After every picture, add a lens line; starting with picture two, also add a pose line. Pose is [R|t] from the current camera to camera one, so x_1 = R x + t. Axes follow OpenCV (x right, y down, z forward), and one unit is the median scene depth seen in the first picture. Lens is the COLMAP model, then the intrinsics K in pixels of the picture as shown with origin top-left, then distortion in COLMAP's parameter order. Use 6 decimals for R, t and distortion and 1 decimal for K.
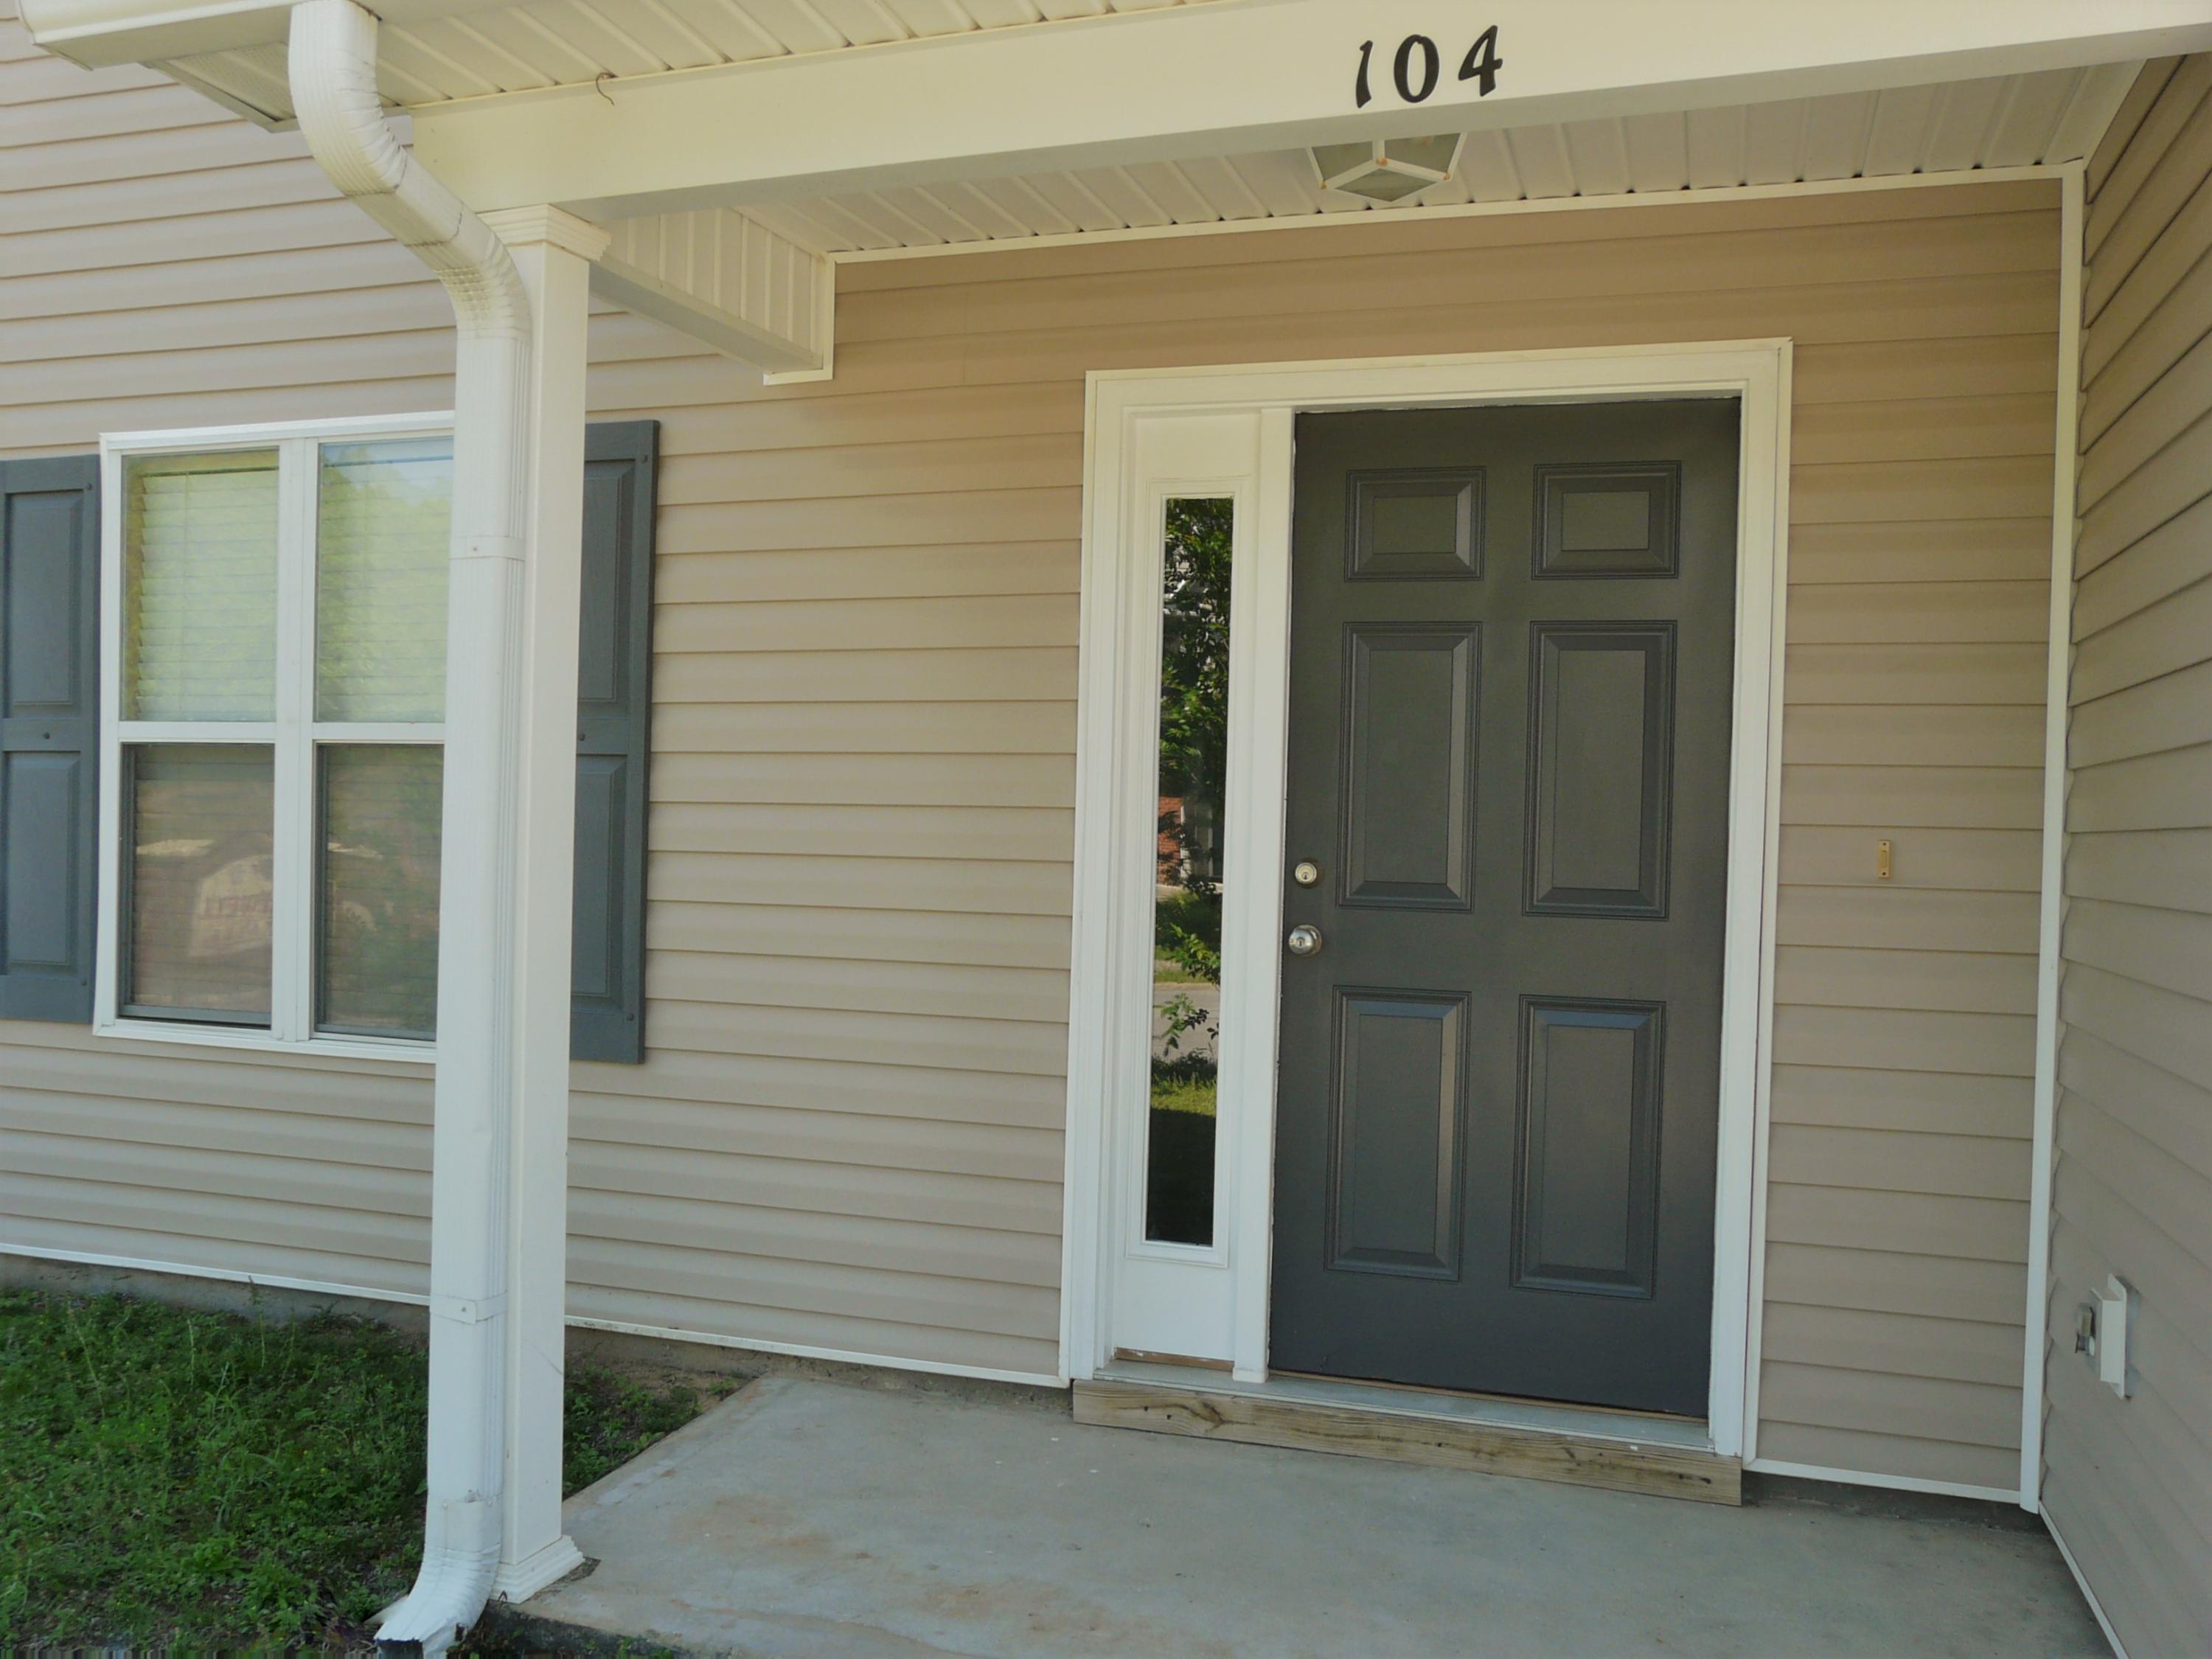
lens RADIAL K [[1826.6, 0, 1106.0], [0, 1826.6, 829.5], [0, 0, 1]] dist [-0.071358, -0.001506]
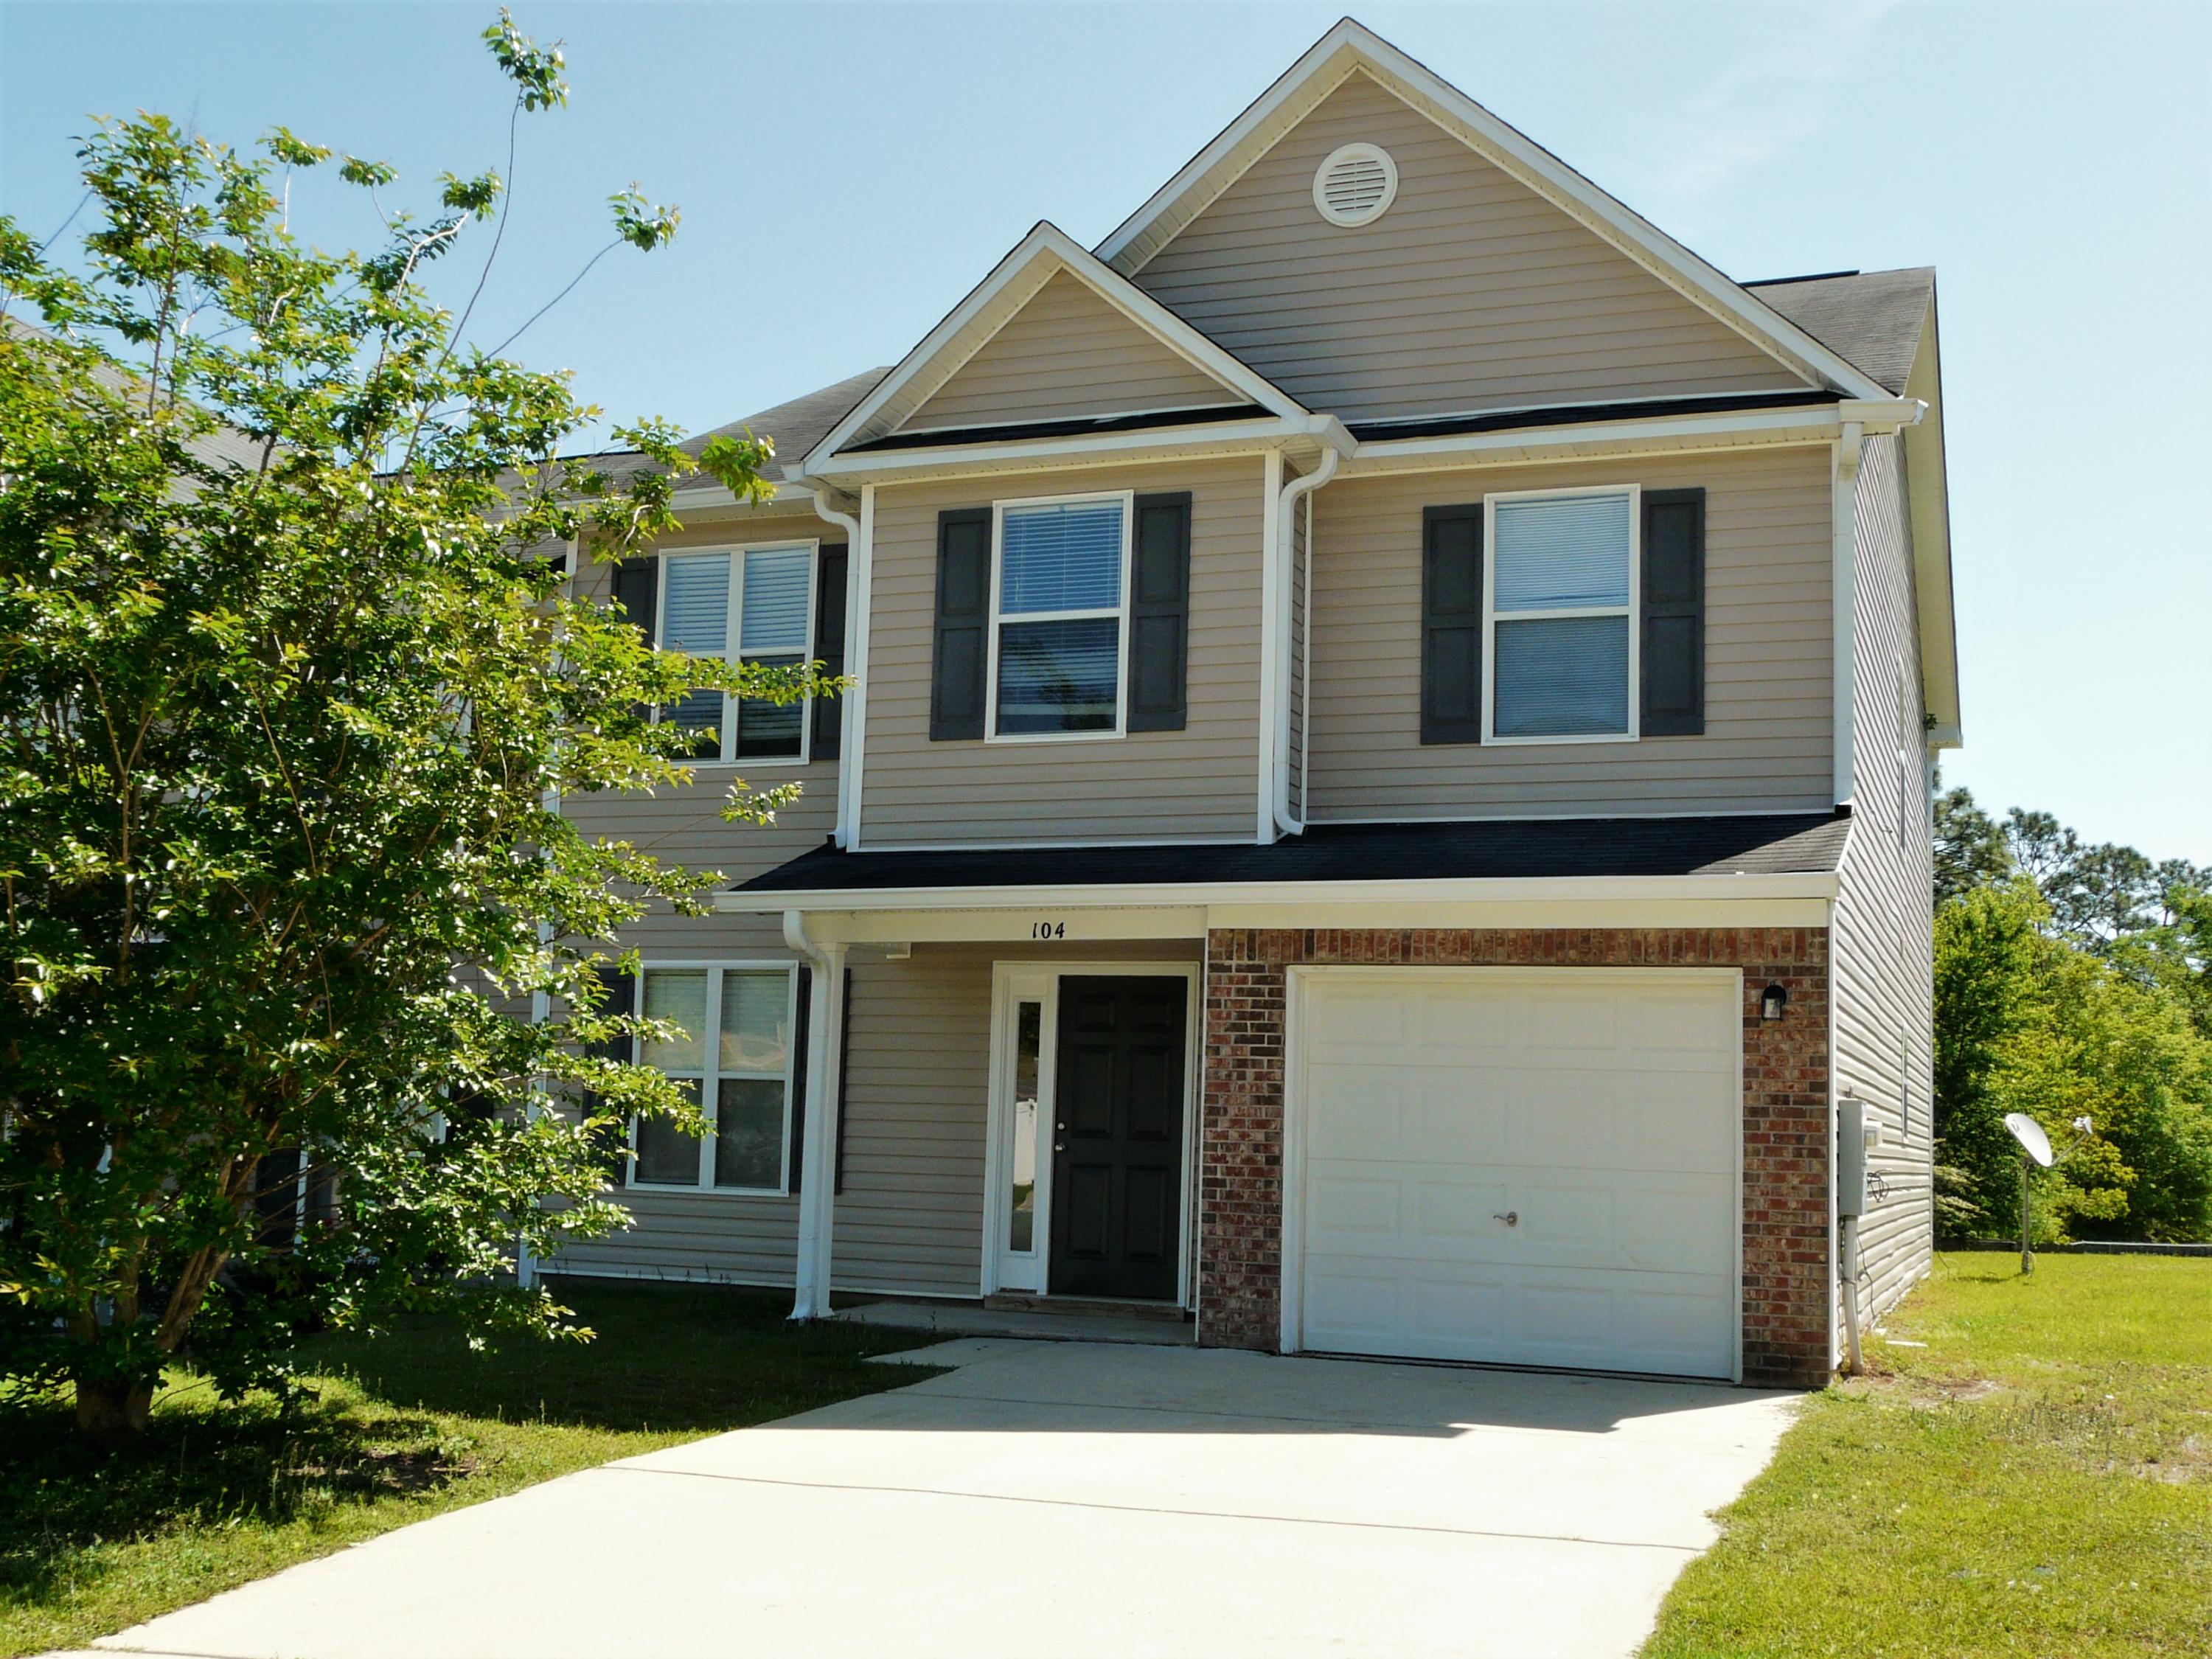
lens RADIAL K [[2381.9, 0, 1114.8], [0, 2381.9, 826.4], [0, 0, 1]] dist [-0.083359, 0.251386]
pose [[0.997987, -0.001904, -0.063387, 0.447625], [-0.006571, 0.991064, -0.133225, 0.055849], [0.063074, 0.133373, 0.989057, -2.981945]]
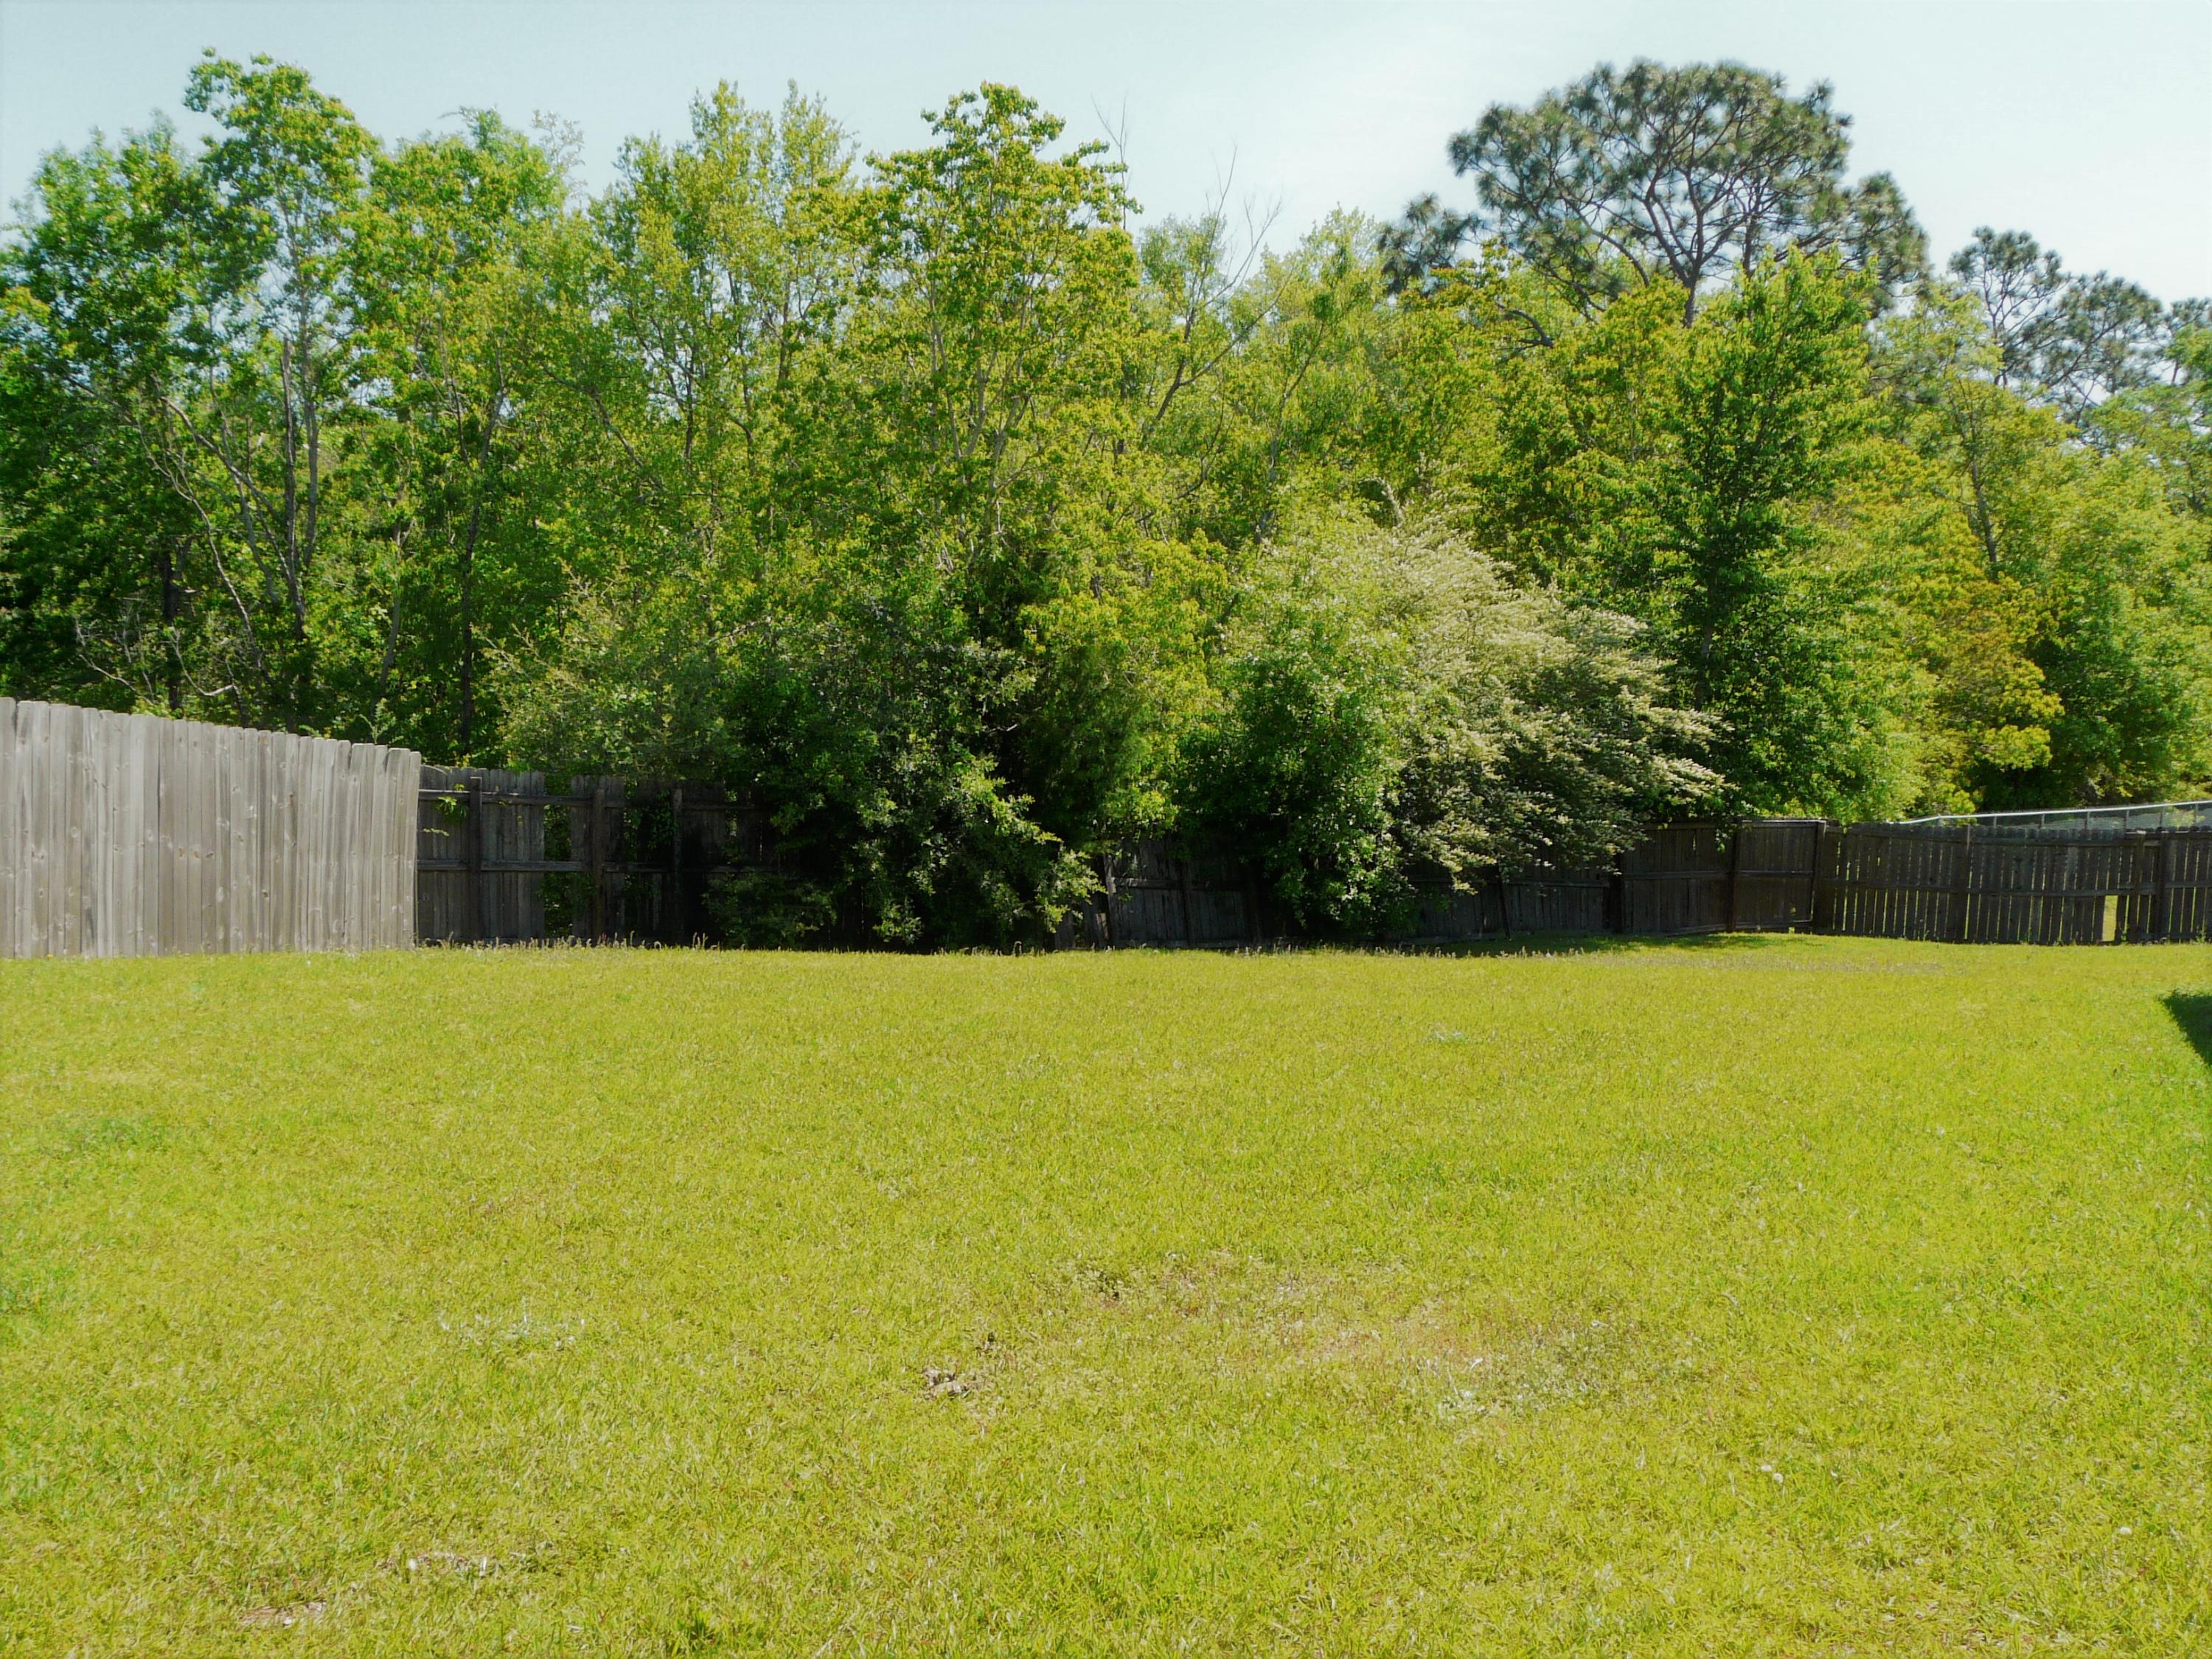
lens RADIAL K [[2443.6, 0, 1106.0], [0, 2443.6, 829.5], [0, 0, 1]] dist [-0.094260, 0.290490]
pose [[0.997496, 0.003766, -0.070624, 2.855786], [0.000987, 0.997743, 0.067141, 0.008594], [0.070718, -0.067043, 0.995241, 2.320029]]
